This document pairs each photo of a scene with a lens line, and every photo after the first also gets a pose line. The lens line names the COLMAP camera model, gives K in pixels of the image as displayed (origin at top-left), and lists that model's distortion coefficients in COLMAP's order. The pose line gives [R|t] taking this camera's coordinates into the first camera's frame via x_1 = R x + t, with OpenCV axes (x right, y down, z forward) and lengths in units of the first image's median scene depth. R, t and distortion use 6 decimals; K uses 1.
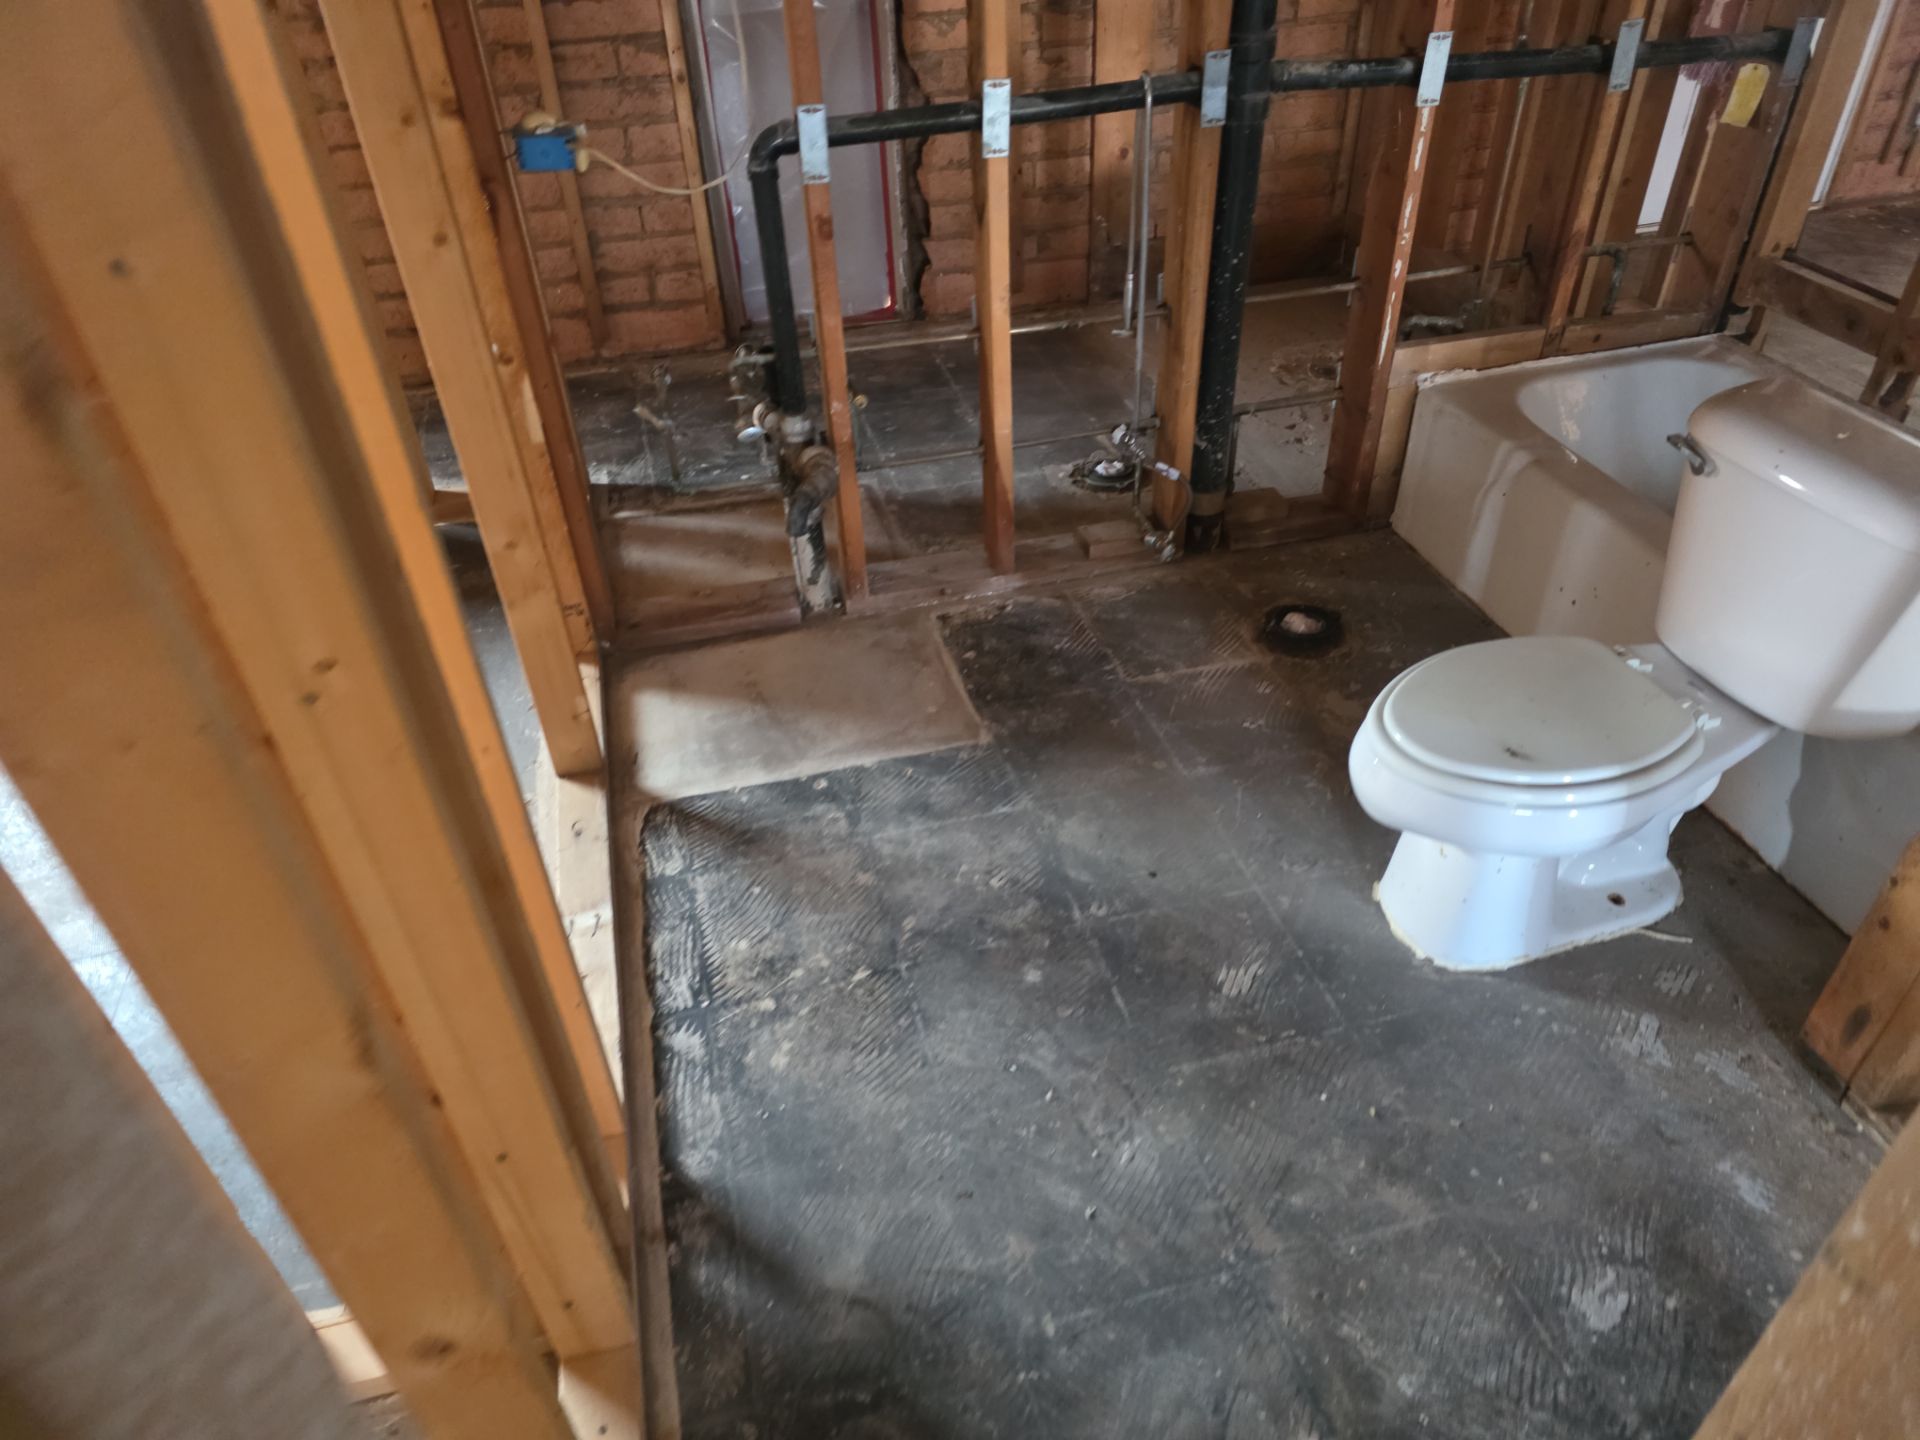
lens RADIAL K [[1296.5, 0, 961.6], [0, 1296.5, 688.1], [0, 0, 1]] dist [0.054802, -0.041450]
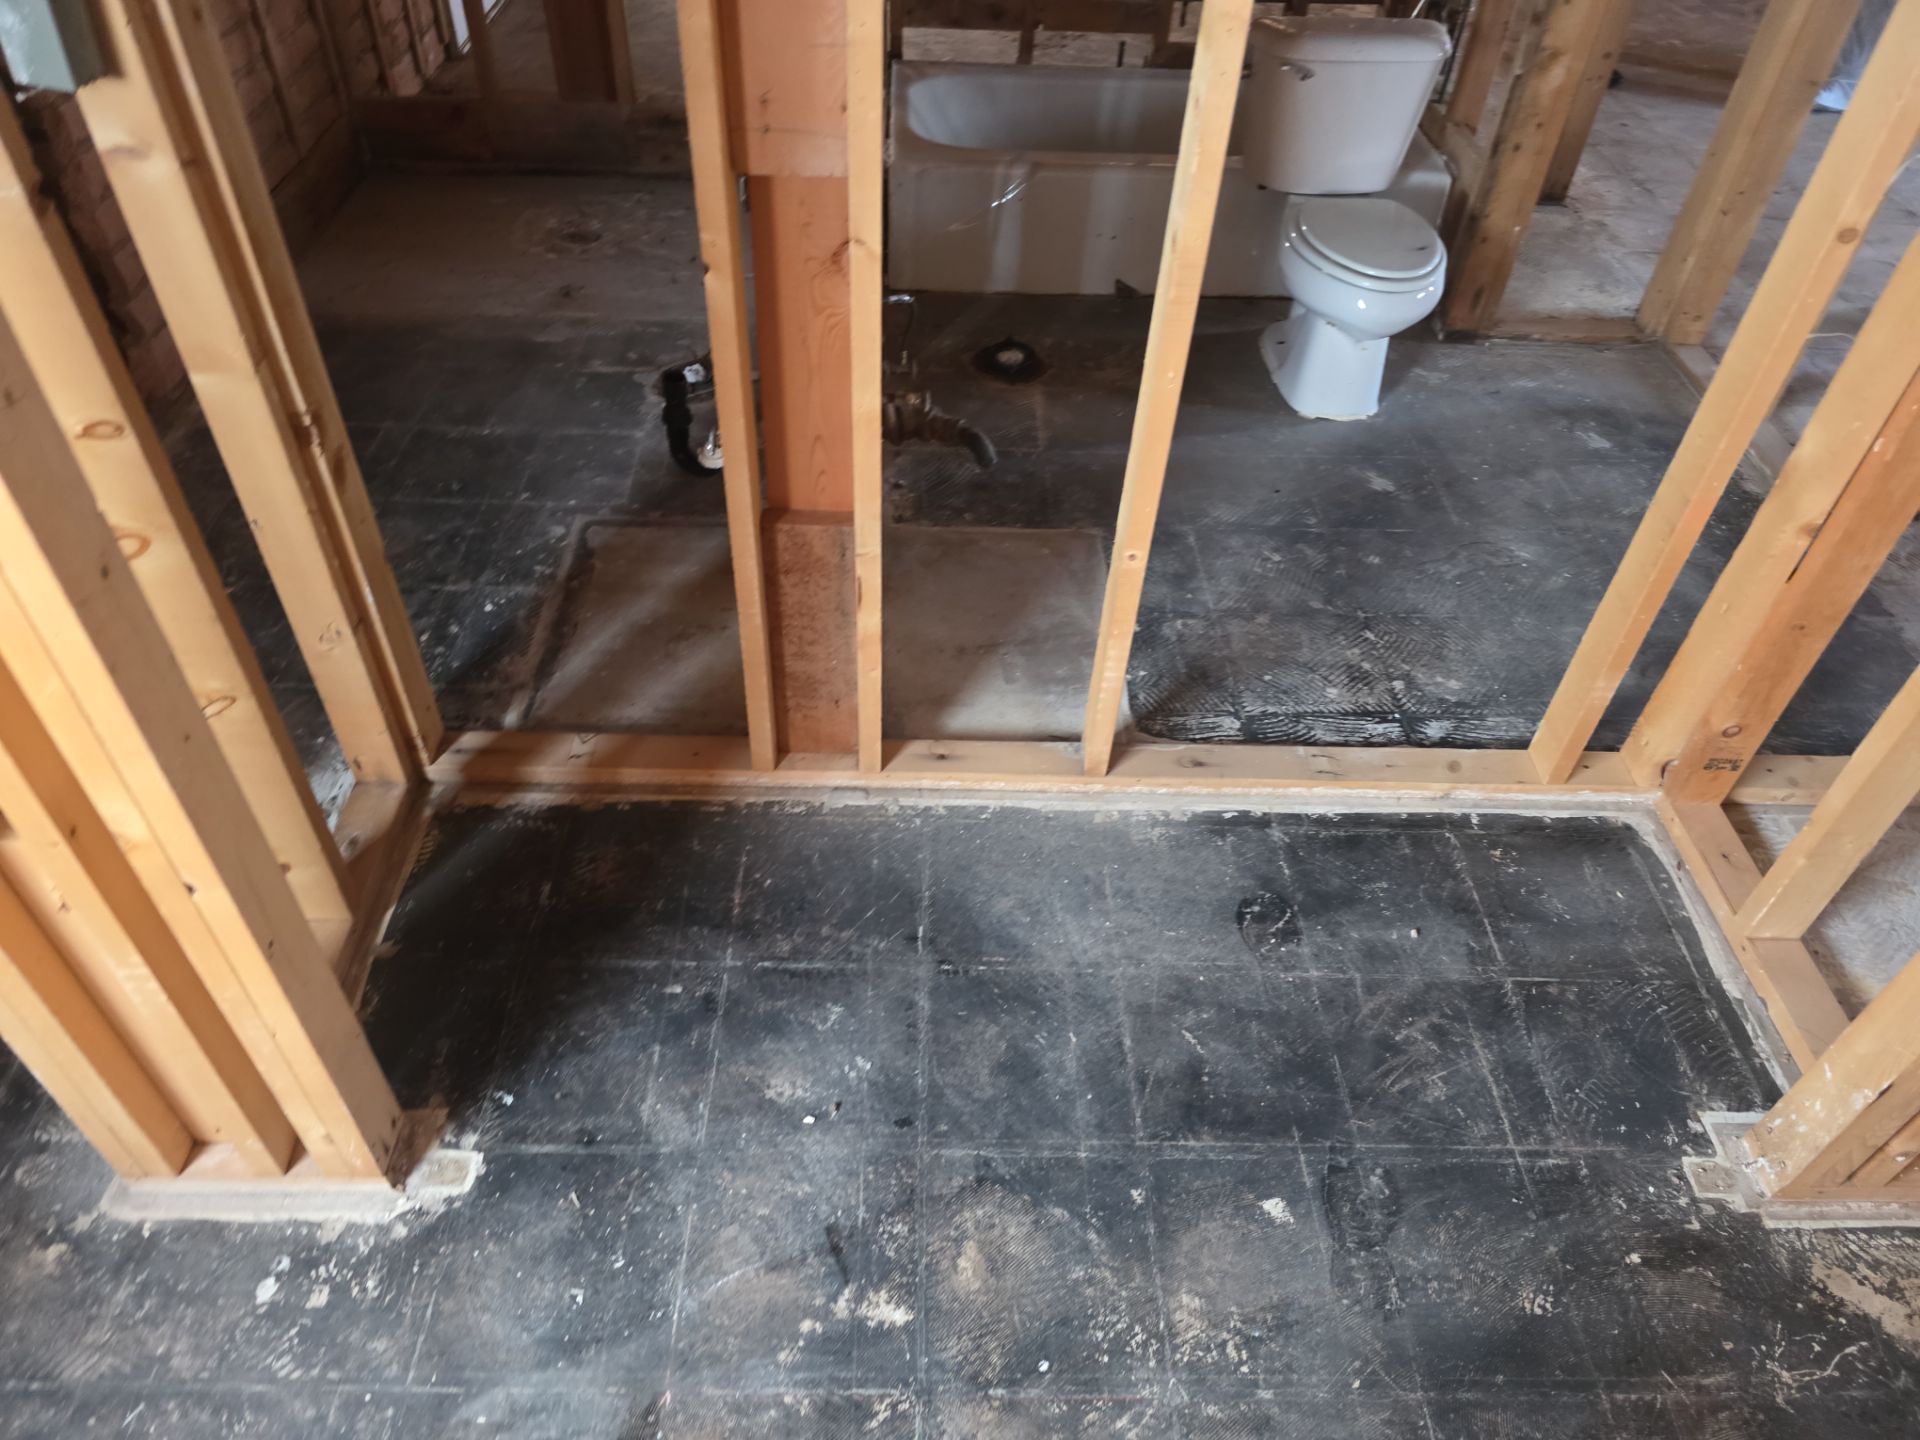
lens RADIAL K [[1296.5, 0, 961.6], [0, 1296.5, 688.1], [0, 0, 1]] dist [0.054802, -0.041450]
pose [[0.238186, -0.631030, 0.738288, -1.165786], [0.535492, 0.719508, 0.442219, -0.533986], [-0.810257, 0.290017, 0.509288, 0.679736]]
